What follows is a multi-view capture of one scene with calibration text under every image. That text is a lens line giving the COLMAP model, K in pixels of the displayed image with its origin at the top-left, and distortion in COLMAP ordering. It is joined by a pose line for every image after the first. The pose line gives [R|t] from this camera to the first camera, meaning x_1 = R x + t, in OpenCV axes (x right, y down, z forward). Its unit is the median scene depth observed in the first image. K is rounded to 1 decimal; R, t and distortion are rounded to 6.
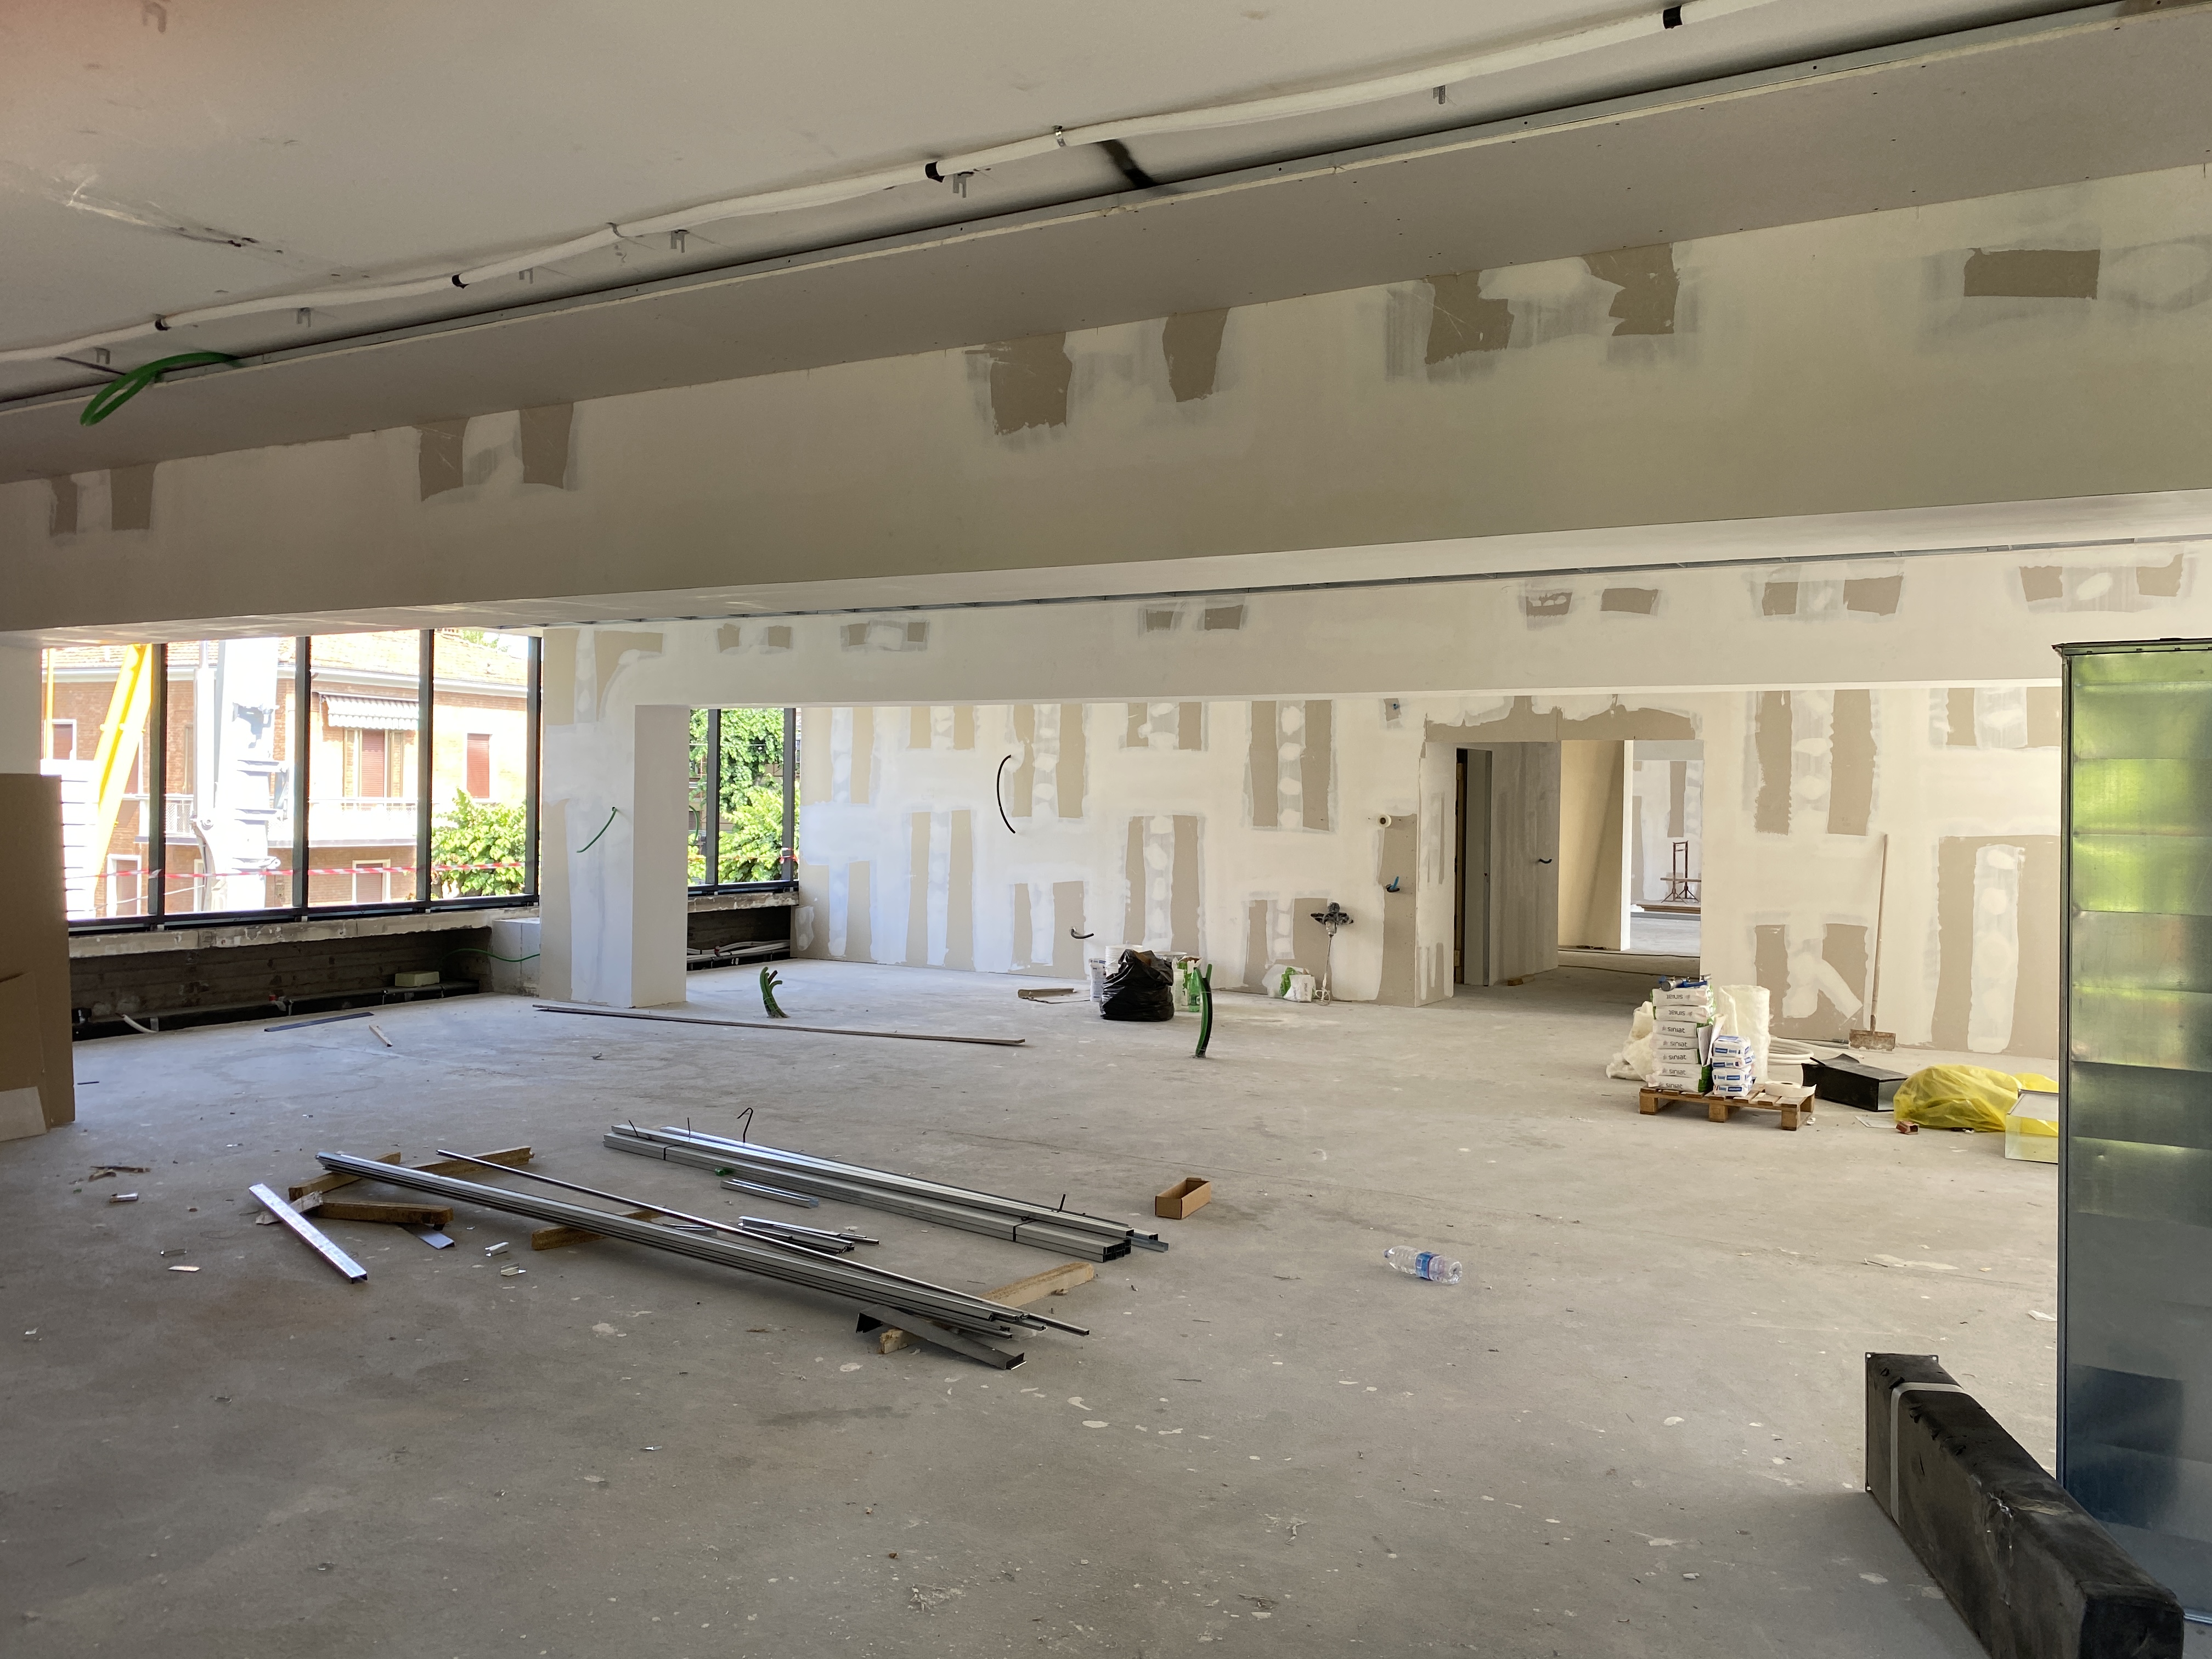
lens RADIAL K [[1690.2, 0, 1100.1], [0, 1690.2, 795.2], [0, 0, 1]] dist [0.122558, -0.179429]
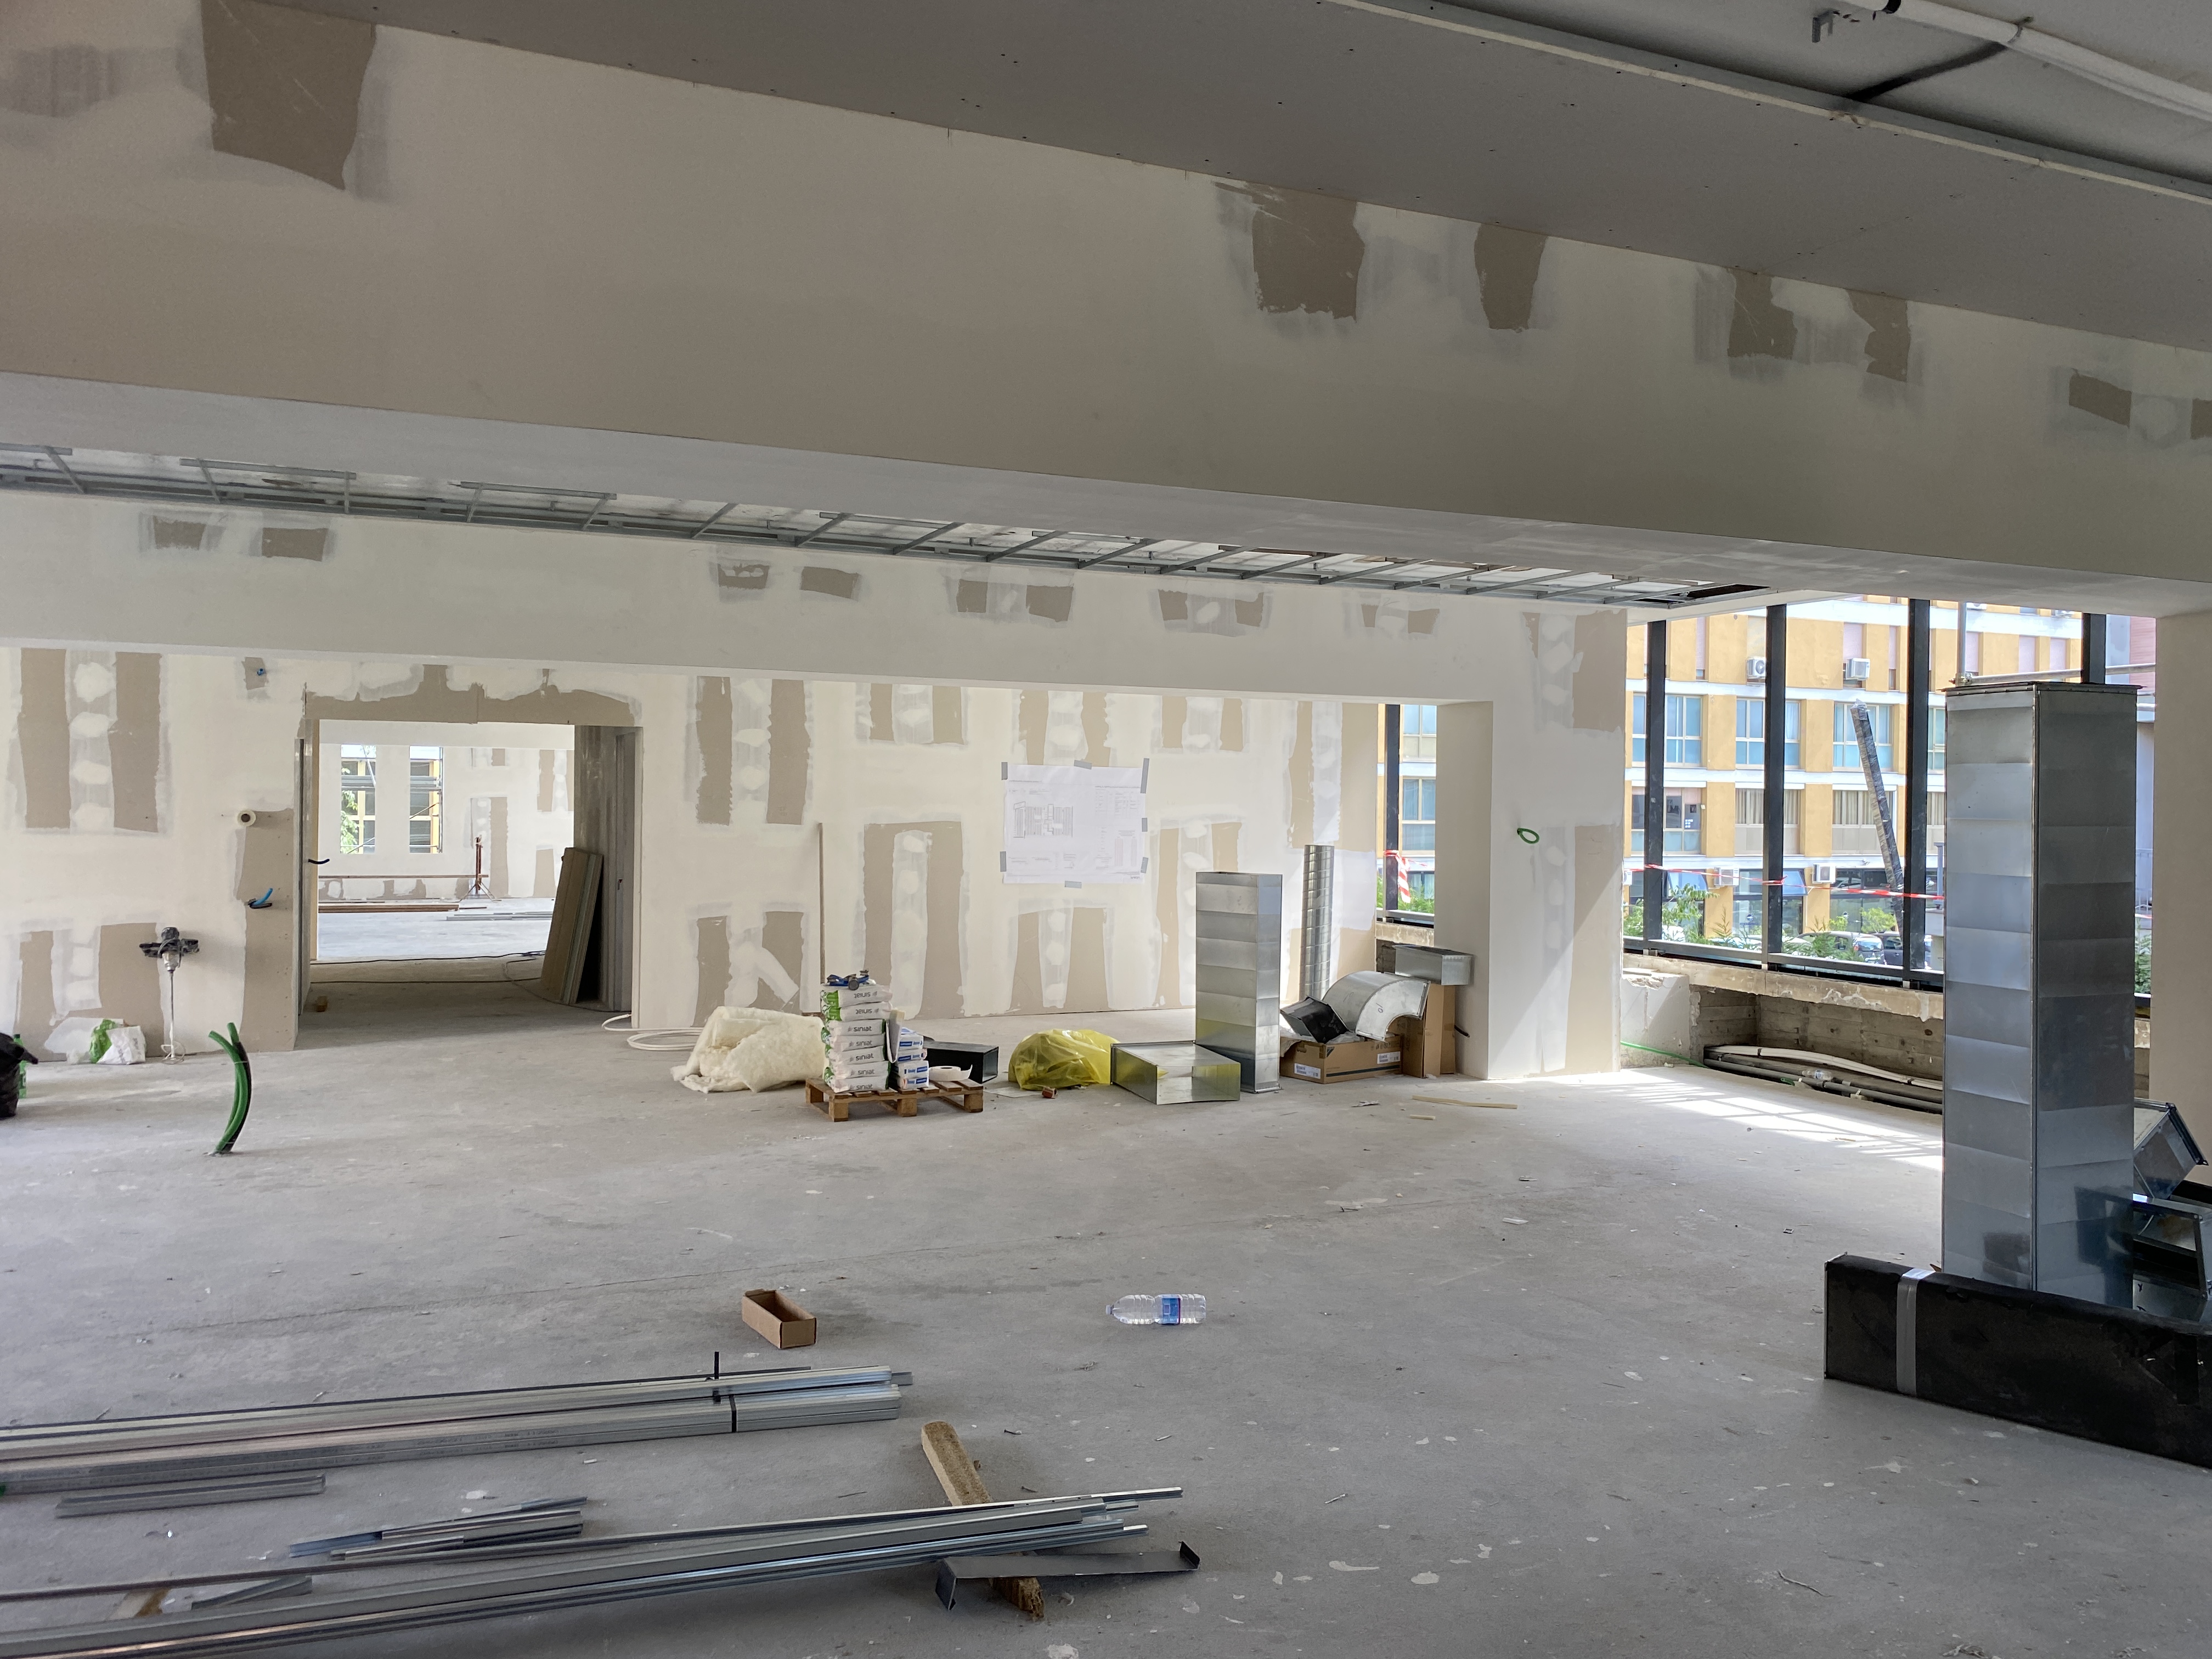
lens RADIAL K [[1708.1, 0, 1100.8], [0, 1708.1, 811.9], [0, 0, 1]] dist [0.033797, -0.009973]
pose [[0.578832, -0.013468, 0.815336, -0.366007], [-0.002460, 0.999830, 0.018262, -0.004309], [-0.815443, -0.012576, 0.578701, 0.322756]]
